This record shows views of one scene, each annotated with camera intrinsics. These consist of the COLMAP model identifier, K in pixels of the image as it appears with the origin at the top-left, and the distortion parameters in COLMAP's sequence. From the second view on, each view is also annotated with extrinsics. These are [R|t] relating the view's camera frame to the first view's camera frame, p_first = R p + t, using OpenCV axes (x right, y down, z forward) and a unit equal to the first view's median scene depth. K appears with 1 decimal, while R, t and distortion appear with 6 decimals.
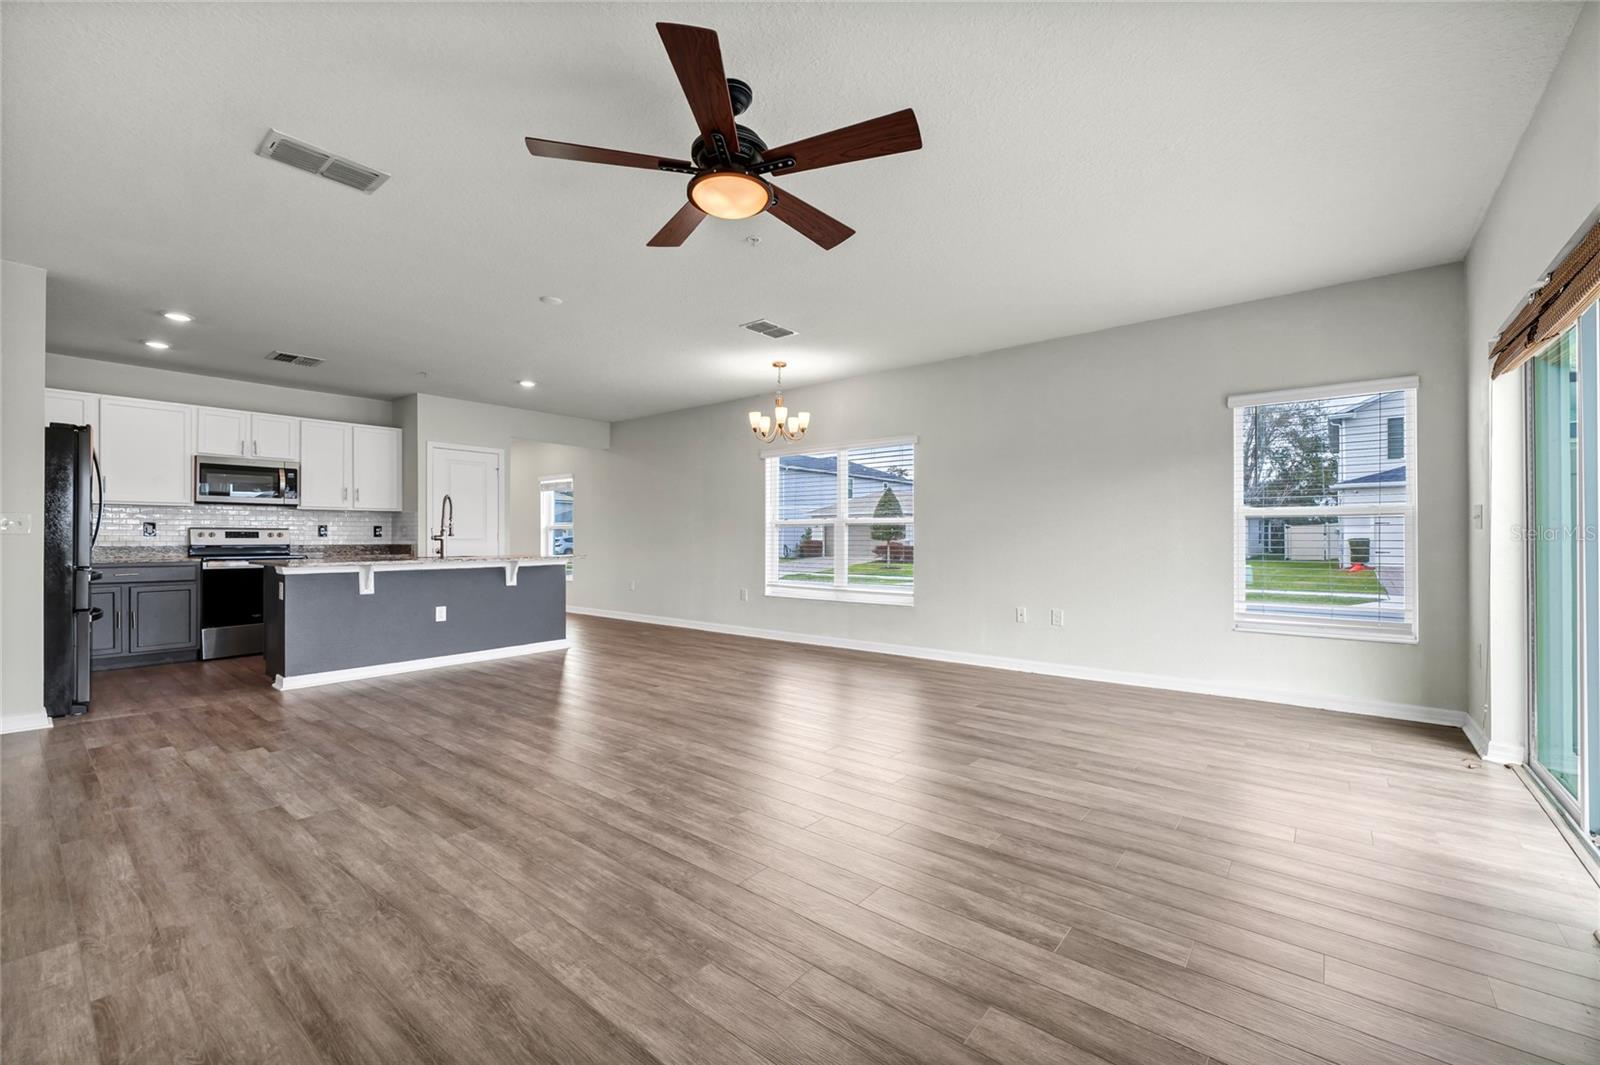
lens RADIAL K [[640.5, 0, 779.7], [0, 640.5, 531.5], [0, 0, 1]] dist [-0.000623, -0.000161]
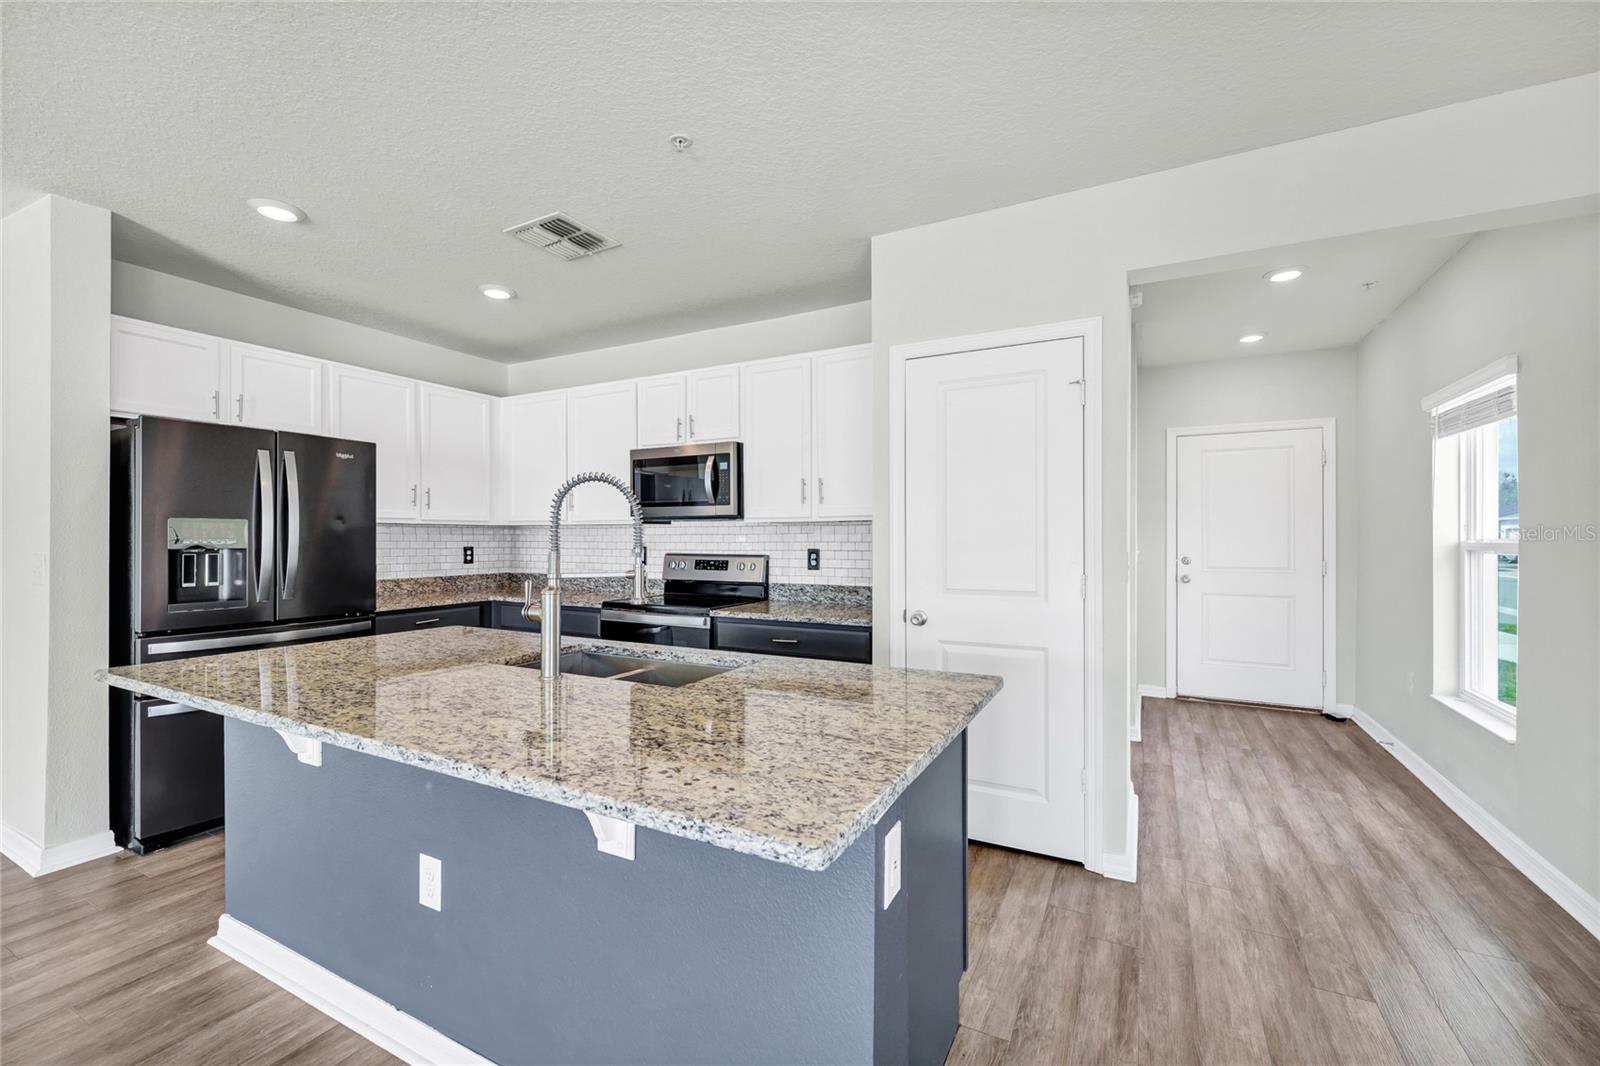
lens RADIAL K [[661.9, 0, 800.0], [0, 661.9, 533.0], [0, 0, 1]] dist [-0.002372, 0.000119]
pose [[0.222819, -0.008145, -0.974826, -0.181388], [0.008312, 0.999945, -0.006455, -0.023987], [0.974824, -0.006664, 0.222874, 1.014638]]
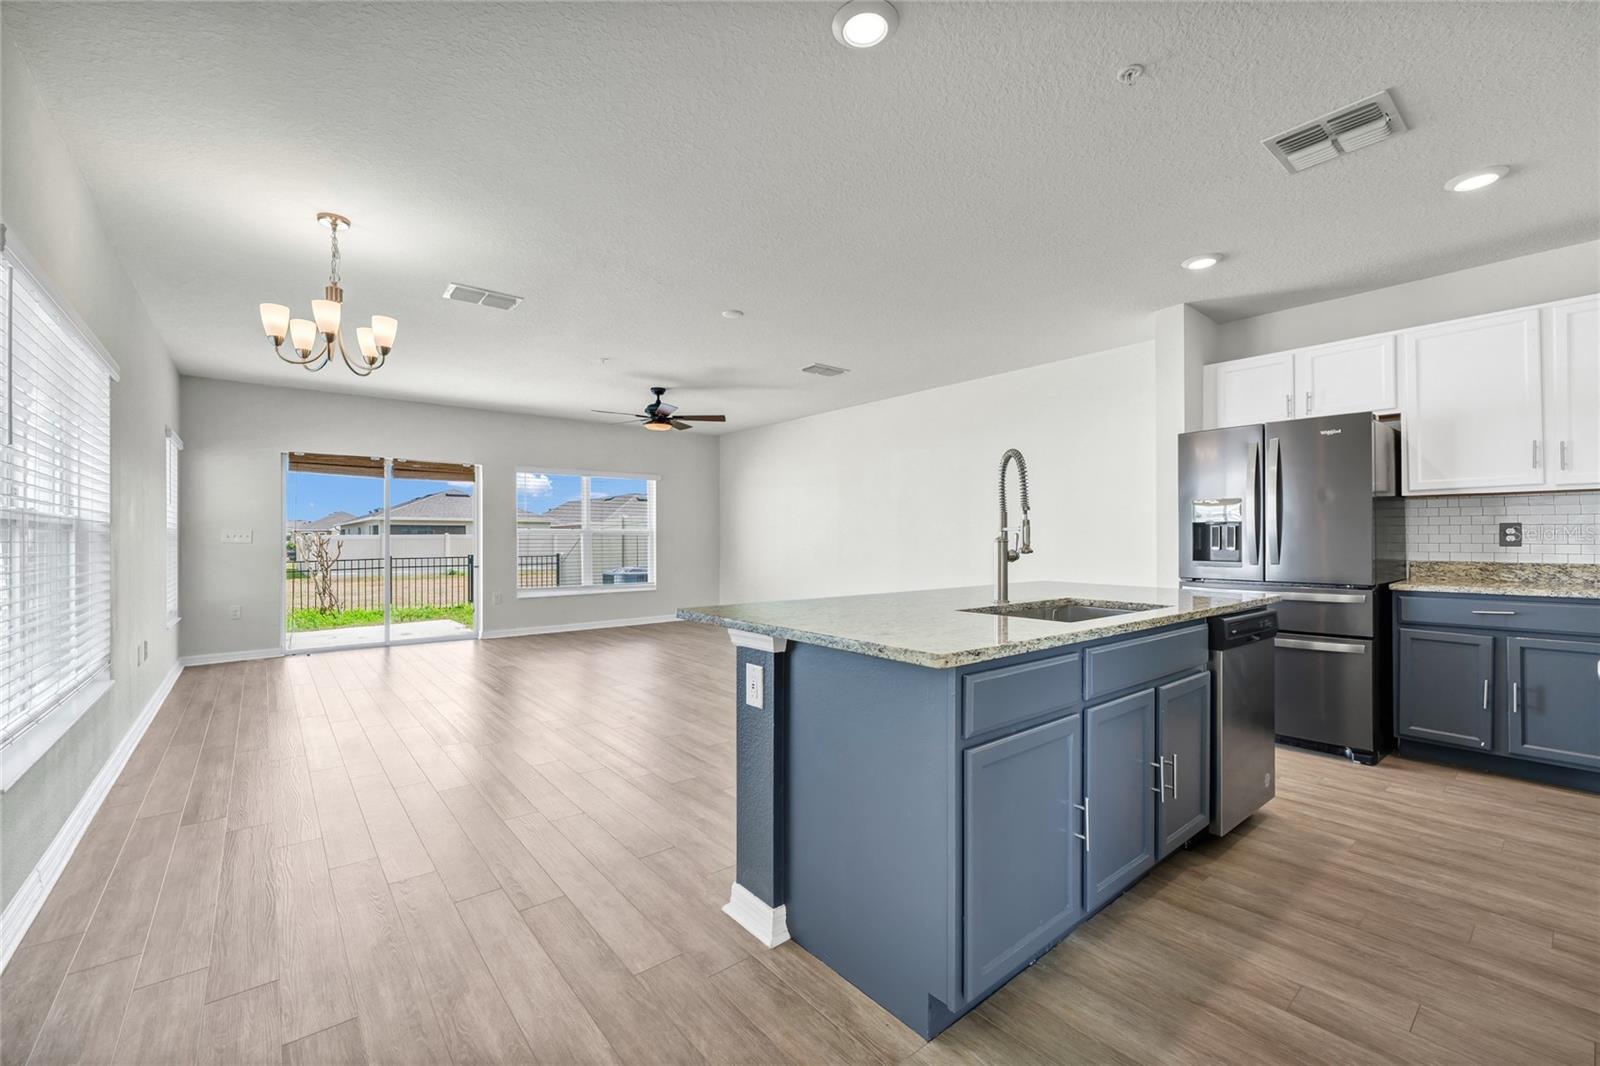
lens RADIAL K [[655.1, 0, 804.4], [0, 655.1, 533.7], [0, 0, 1]] dist [-0.000645, -0.000593]
pose [[-0.987480, 0.002726, 0.157720, -0.446599], [0.001849, 0.999982, -0.005708, -0.005132], [-0.157732, -0.005345, -0.987467, 1.398094]]
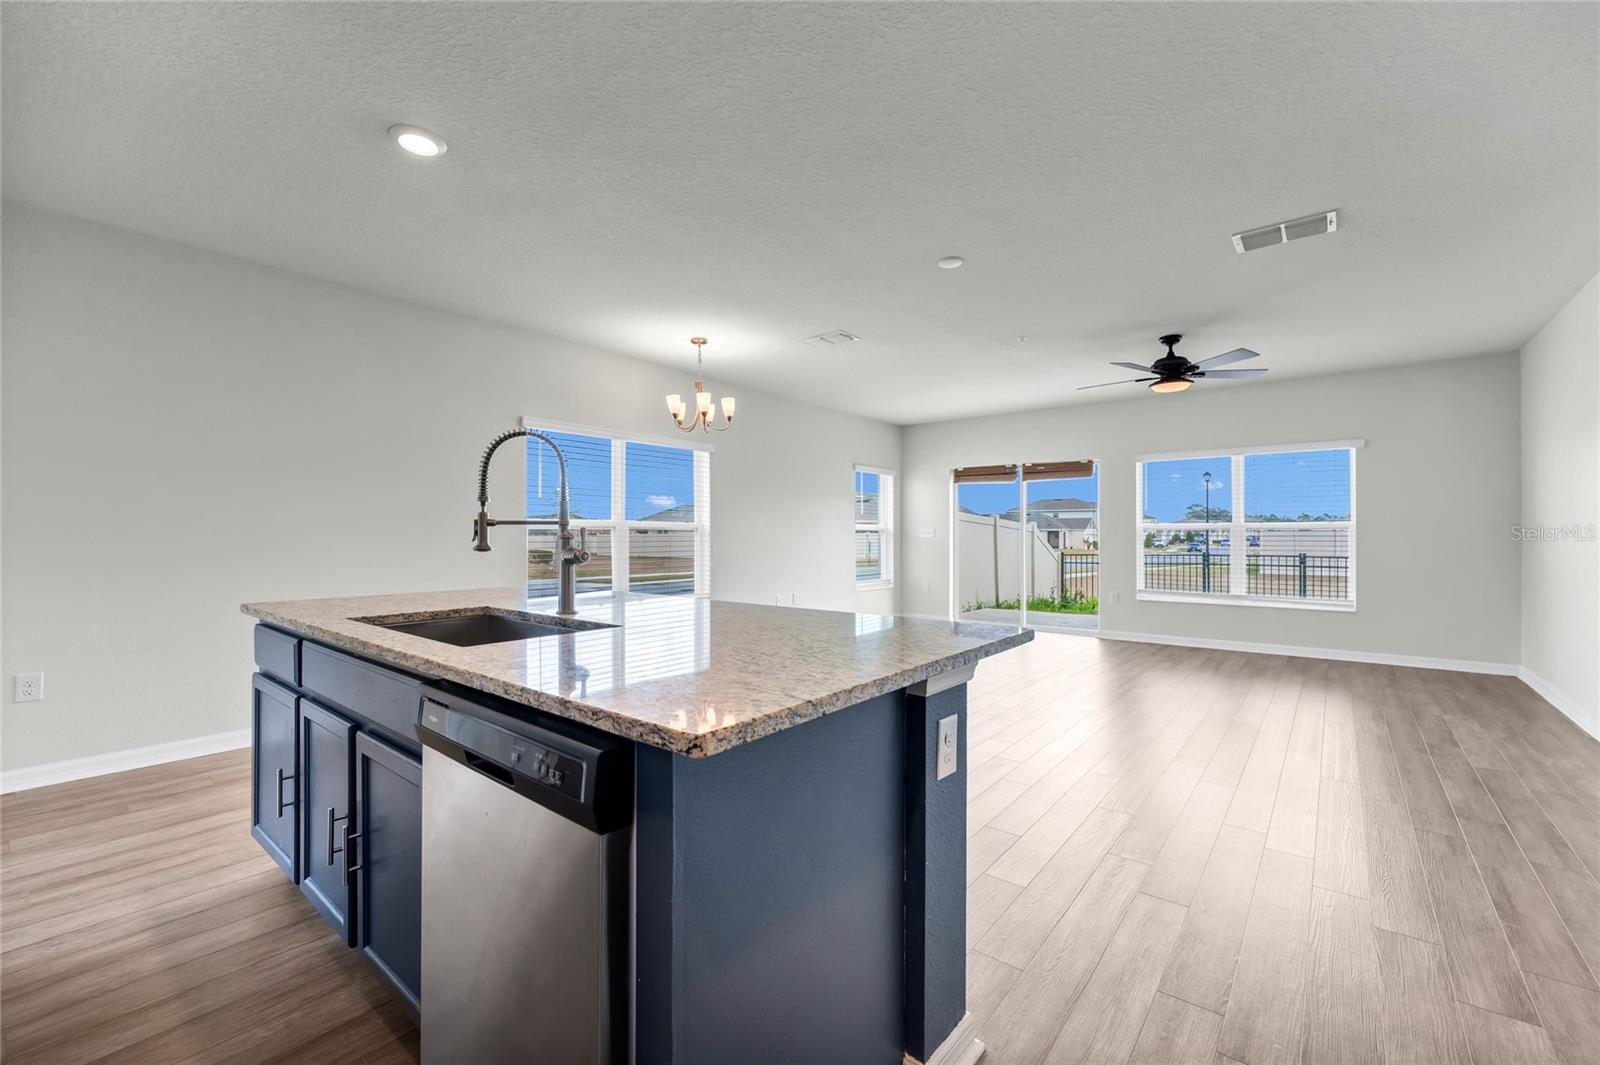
lens RADIAL K [[661.9, 0, 800.0], [0, 661.9, 532.5], [0, 0, 1]] dist [-0.002372, 0.000119]
pose [[-0.026581, 0.003691, 0.999640, -0.848473], [0.000264, 0.999993, -0.003686, -0.003794], [-0.999647, 0.000166, -0.026582, 0.853317]]
